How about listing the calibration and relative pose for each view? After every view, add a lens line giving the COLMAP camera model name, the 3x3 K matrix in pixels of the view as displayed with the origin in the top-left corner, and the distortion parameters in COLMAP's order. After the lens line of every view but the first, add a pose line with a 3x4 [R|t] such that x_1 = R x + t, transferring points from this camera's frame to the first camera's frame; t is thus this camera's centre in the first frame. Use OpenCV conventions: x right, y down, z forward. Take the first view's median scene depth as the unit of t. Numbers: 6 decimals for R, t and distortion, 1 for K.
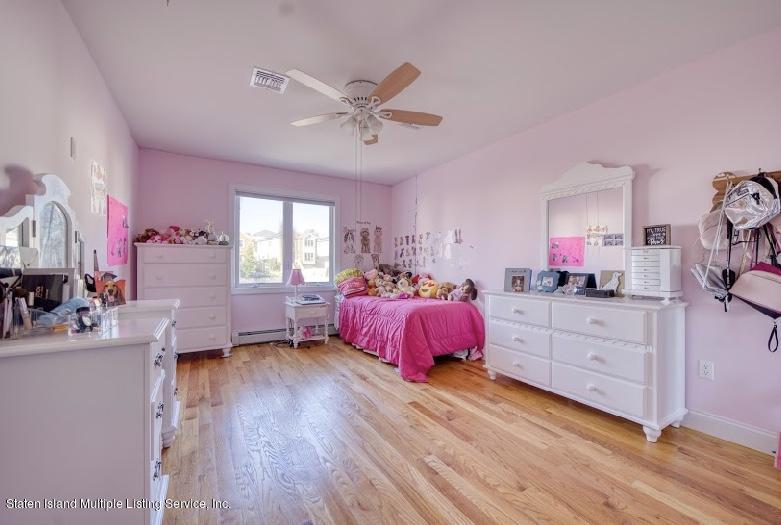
lens RADIAL K [[308.8, 0, 390.5], [0, 308.8, 262.5], [0, 0, 1]] dist [0.000367, 0.000057]
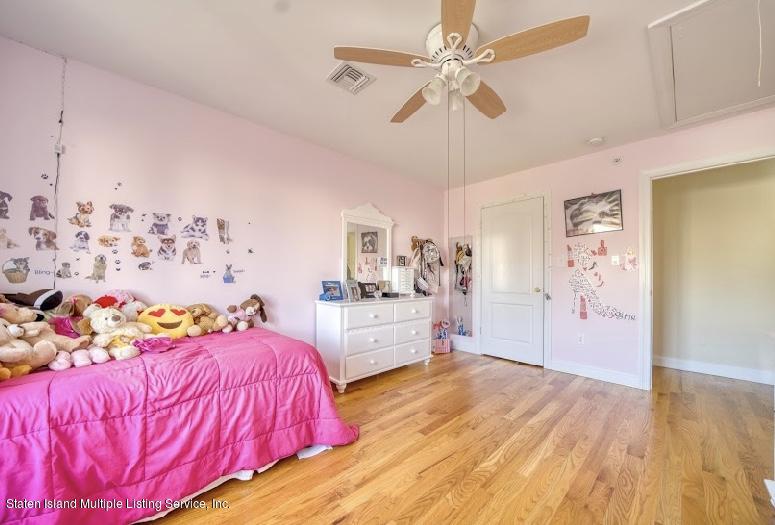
lens RADIAL K [[291.5, 0, 379.0], [0, 291.5, 273.0], [0, 0, 1]] dist [-0.018817, -0.000011]
pose [[-0.201672, 0.014229, 0.979350, -0.640828], [-0.012915, 0.999769, -0.017185, 0.012879], [-0.979368, -0.016114, -0.201442, 1.151832]]
